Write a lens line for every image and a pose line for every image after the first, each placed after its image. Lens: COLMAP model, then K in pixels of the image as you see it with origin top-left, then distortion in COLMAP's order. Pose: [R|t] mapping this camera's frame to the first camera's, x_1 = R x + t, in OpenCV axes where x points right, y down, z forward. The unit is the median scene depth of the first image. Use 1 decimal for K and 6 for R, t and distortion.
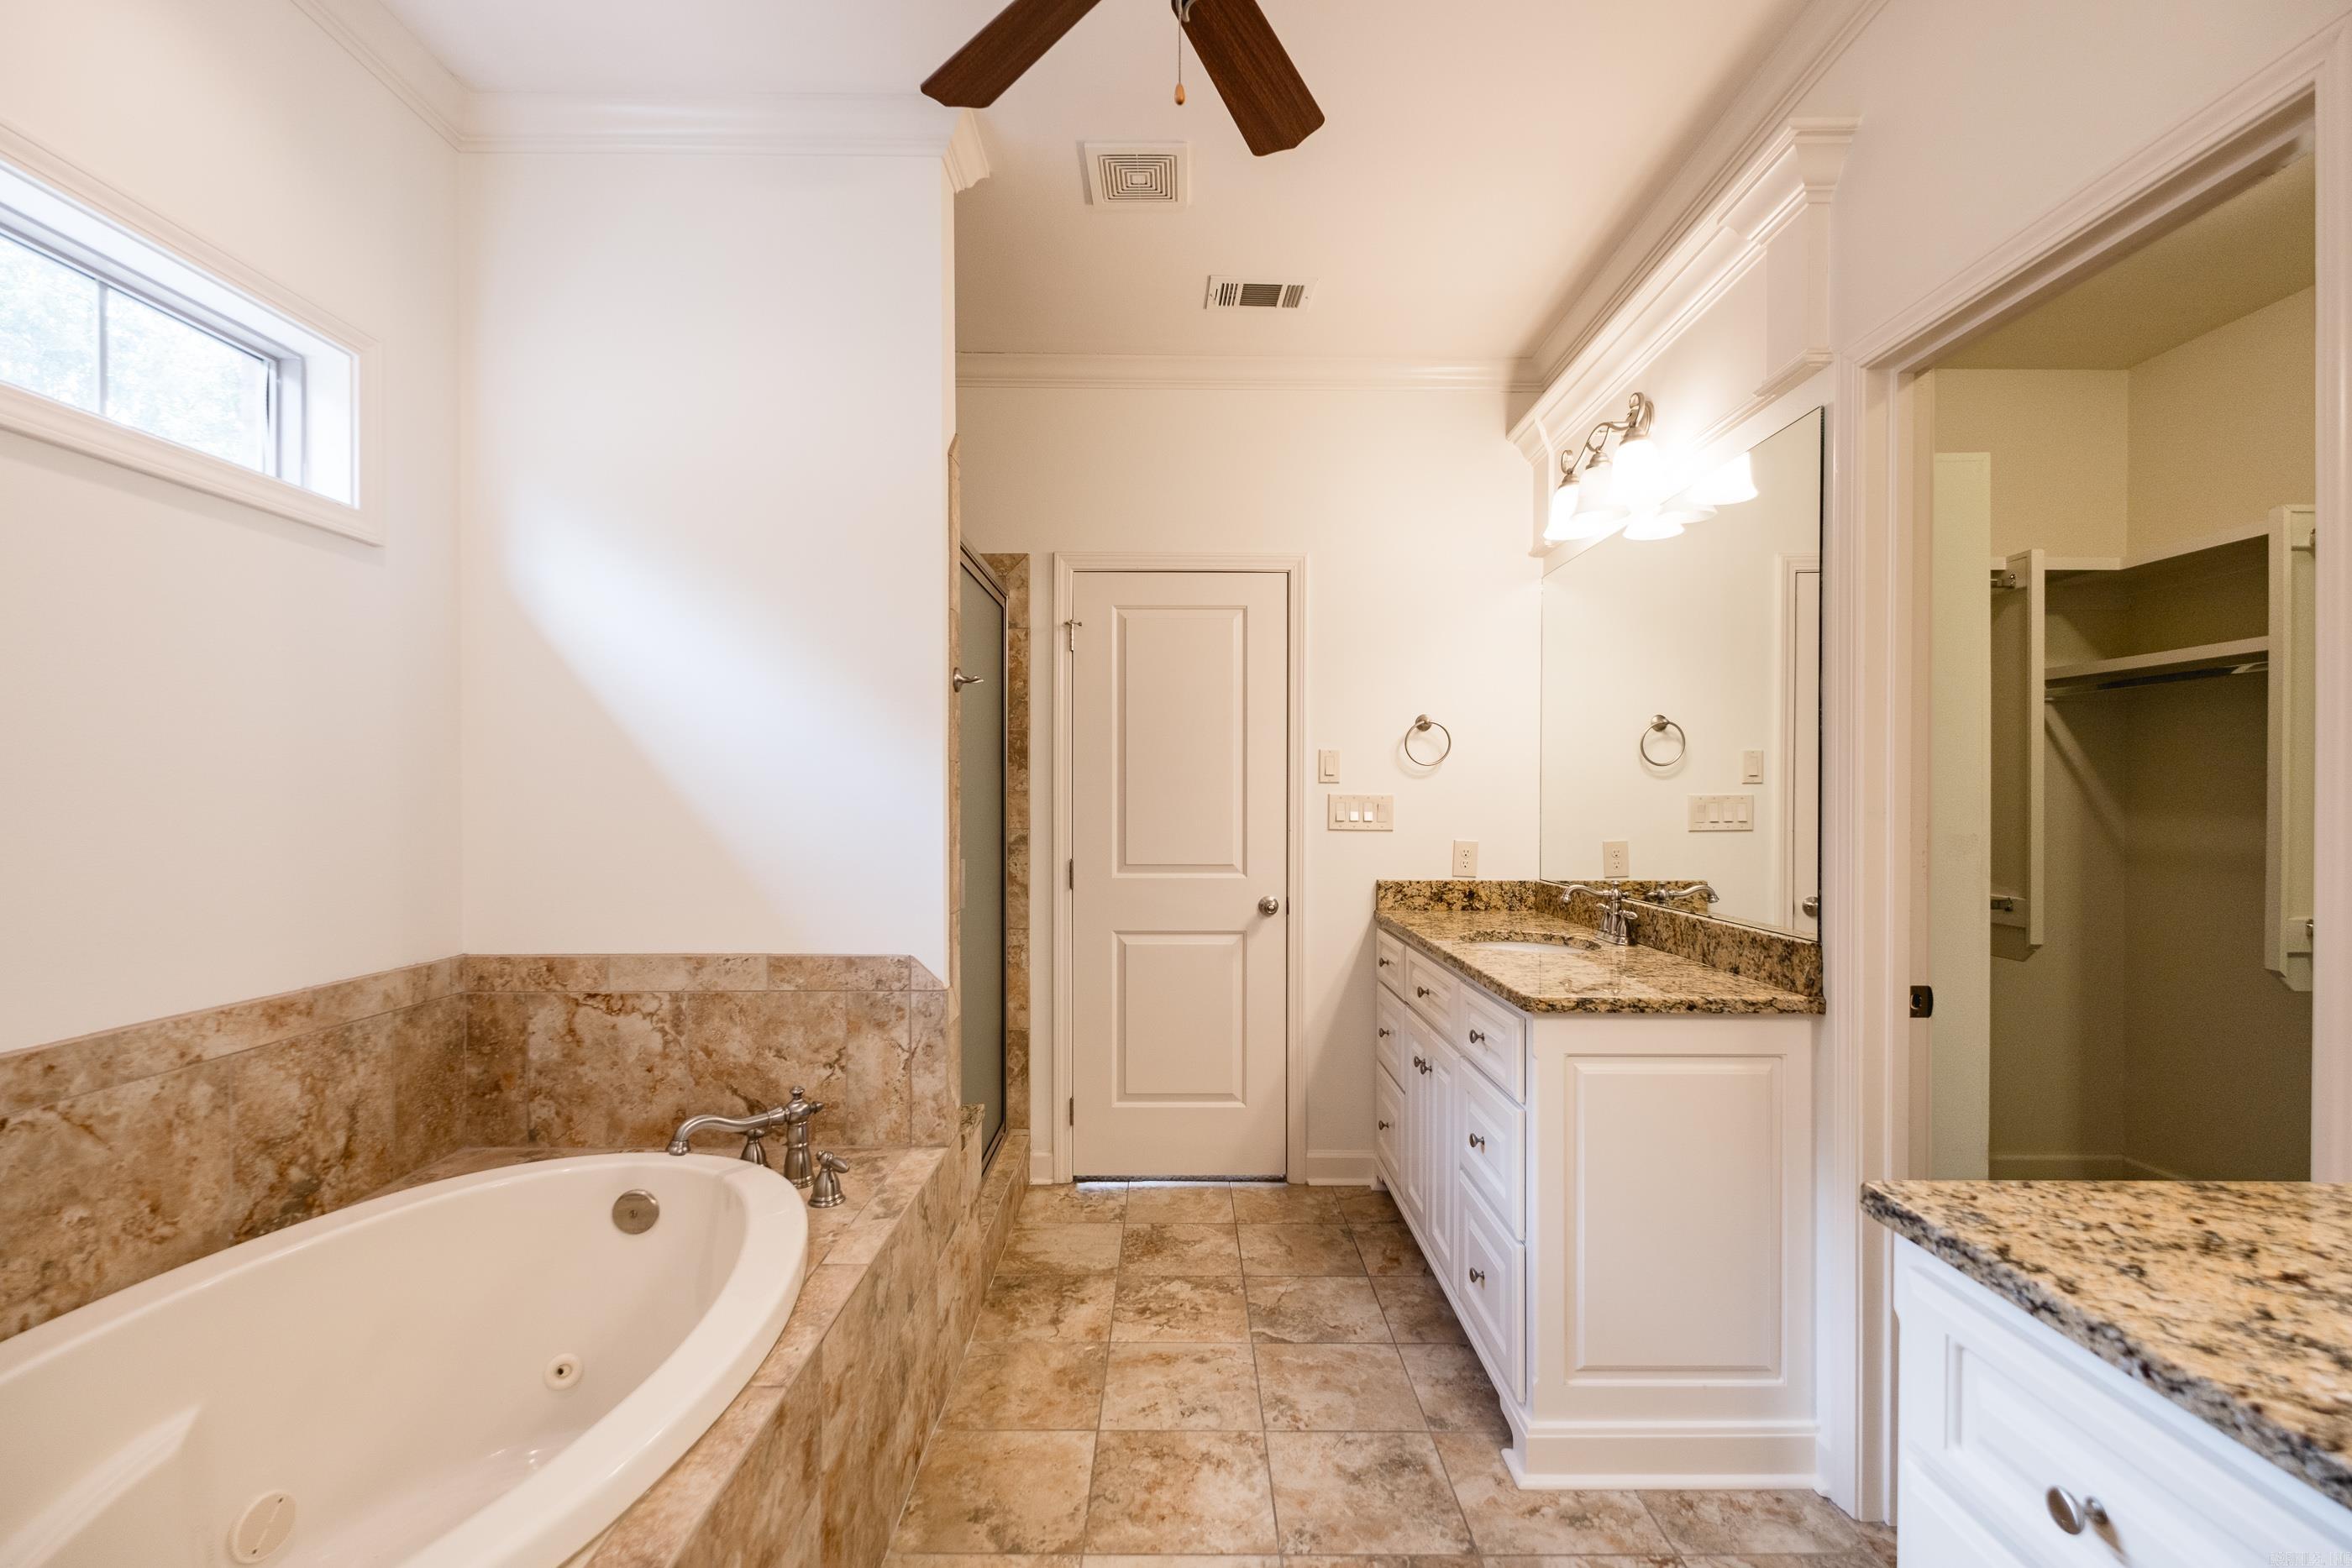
lens RADIAL K [[1020.5, 0, 1176.2], [0, 1020.5, 798.0], [0, 0, 1]] dist [0.010528, -0.005921]
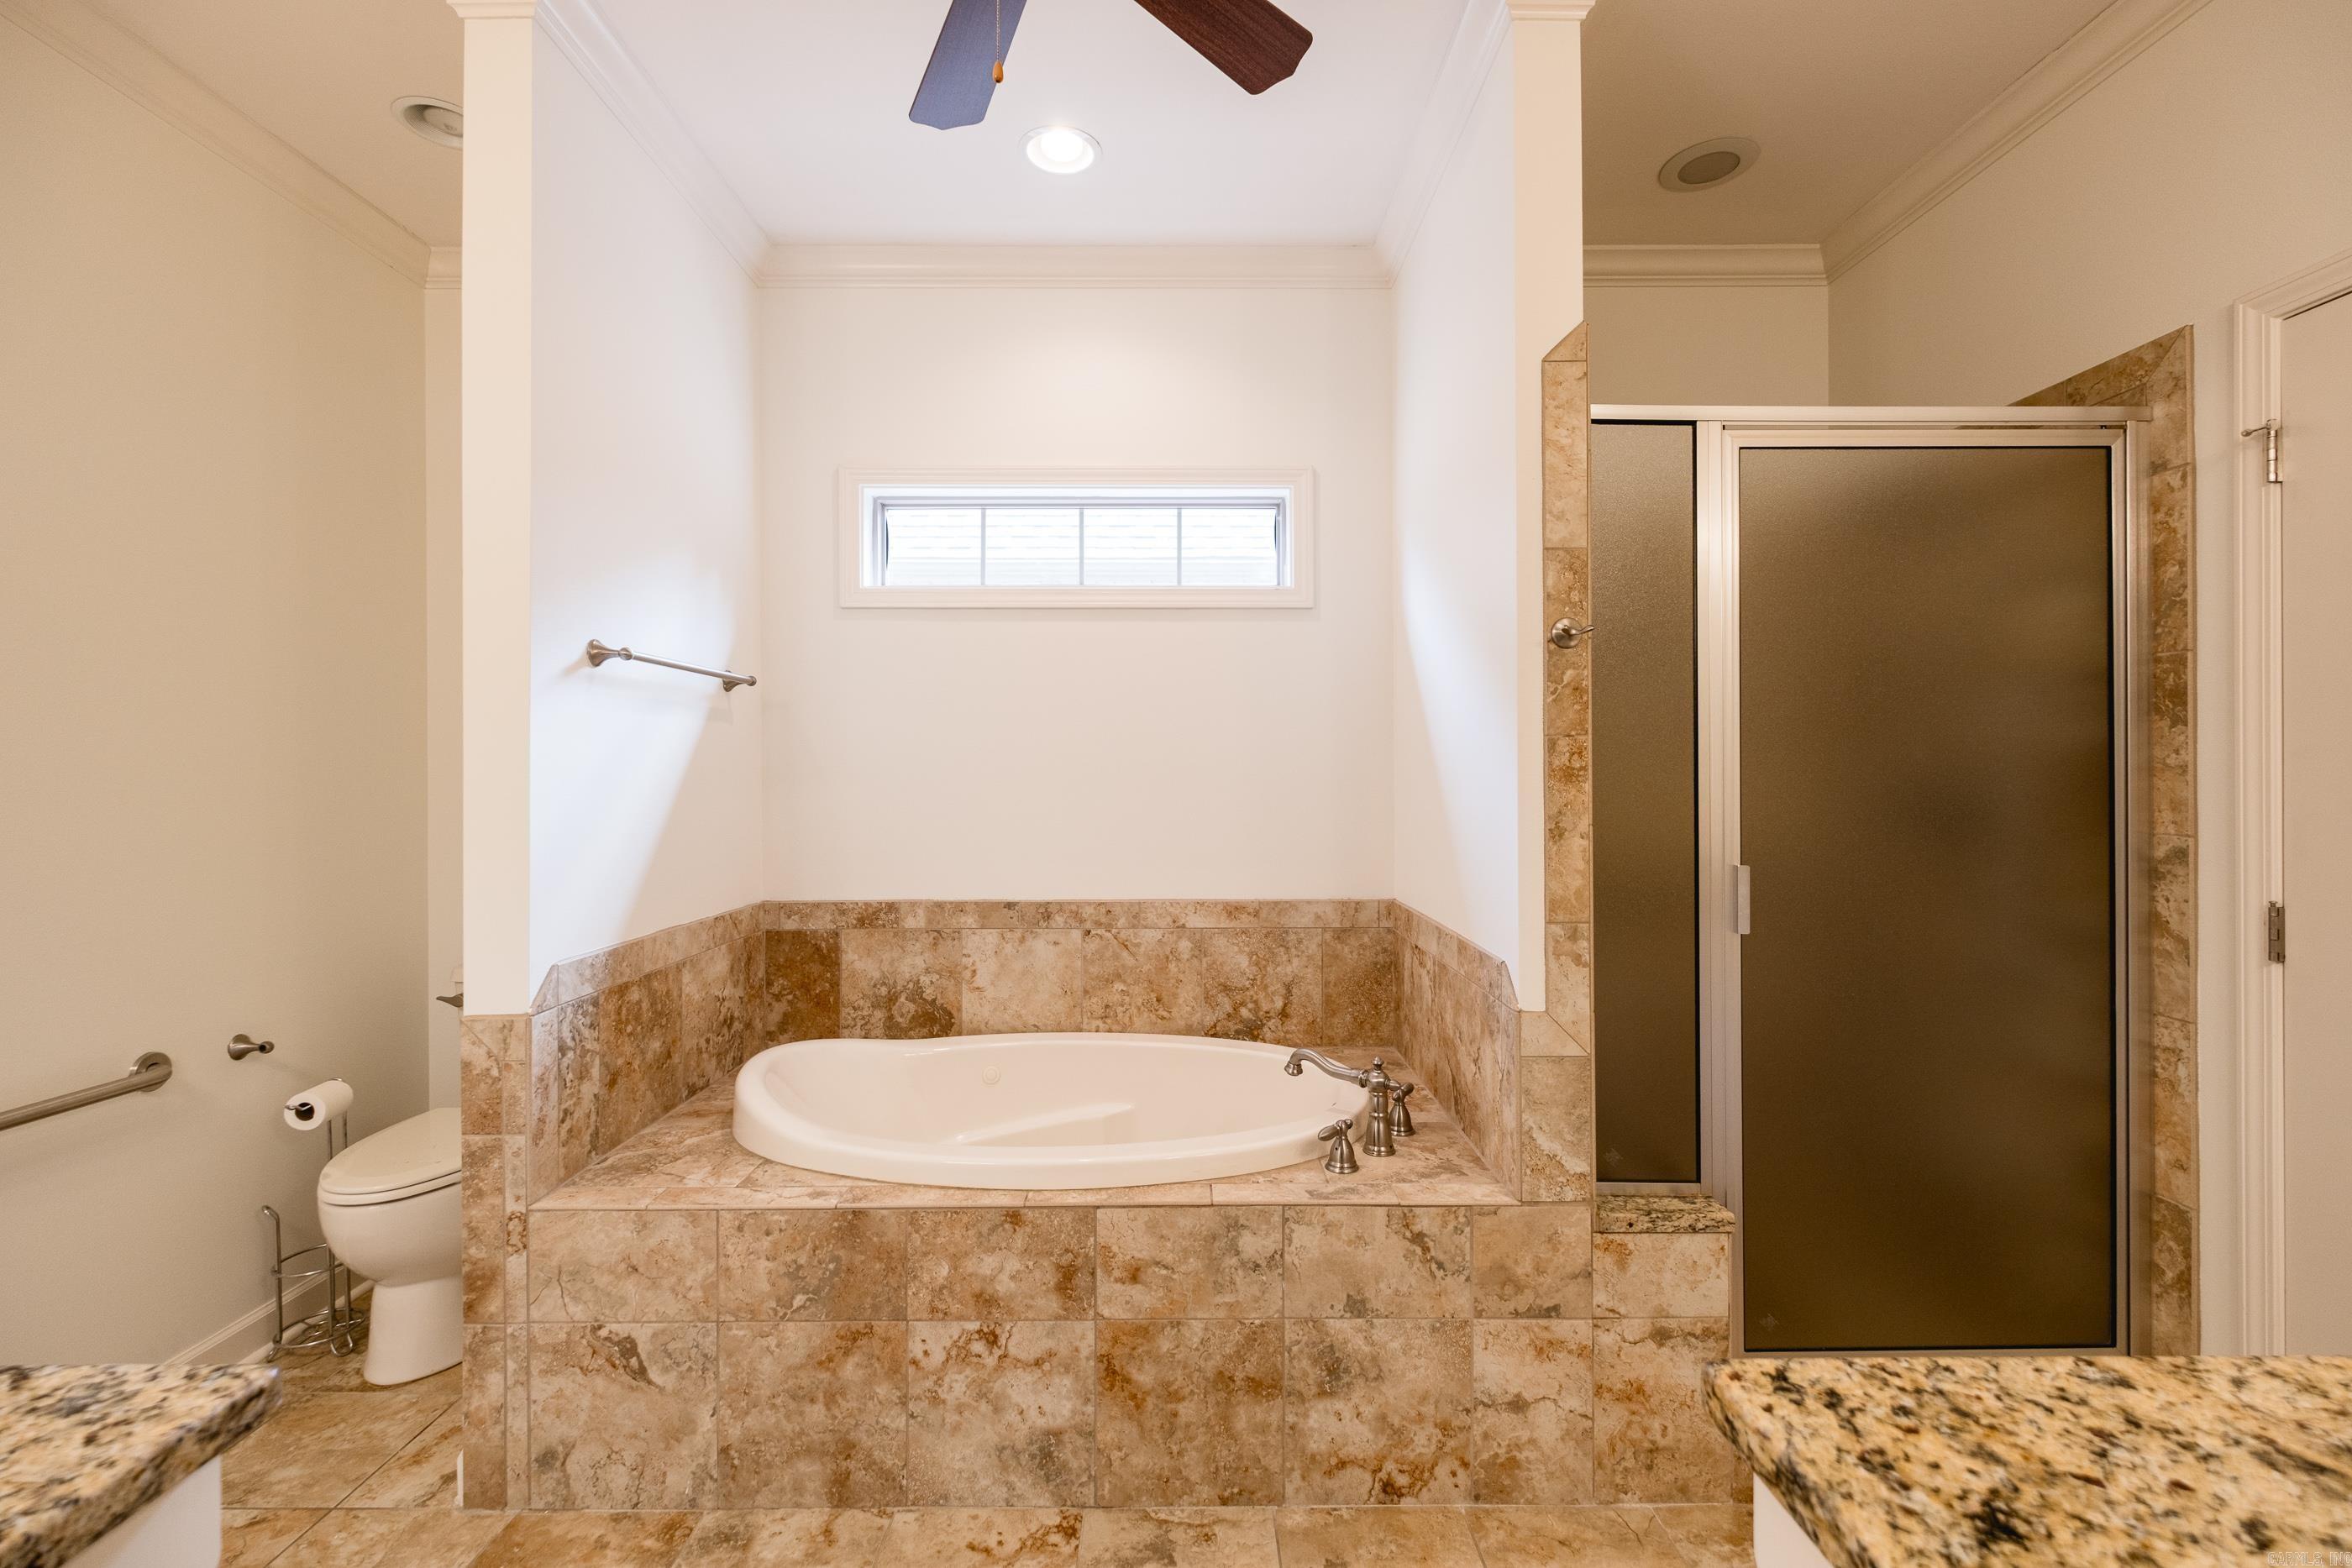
lens RADIAL K [[1020.5, 0, 1176.4], [0, 1020.5, 774.9], [0, 0, 1]] dist [0.010528, -0.005921]
pose [[0.004007, -0.003396, -0.999986, 0.735948], [0.001954, 0.999992, -0.003388, -0.002585], [0.999990, -0.001941, 0.004013, 0.869985]]
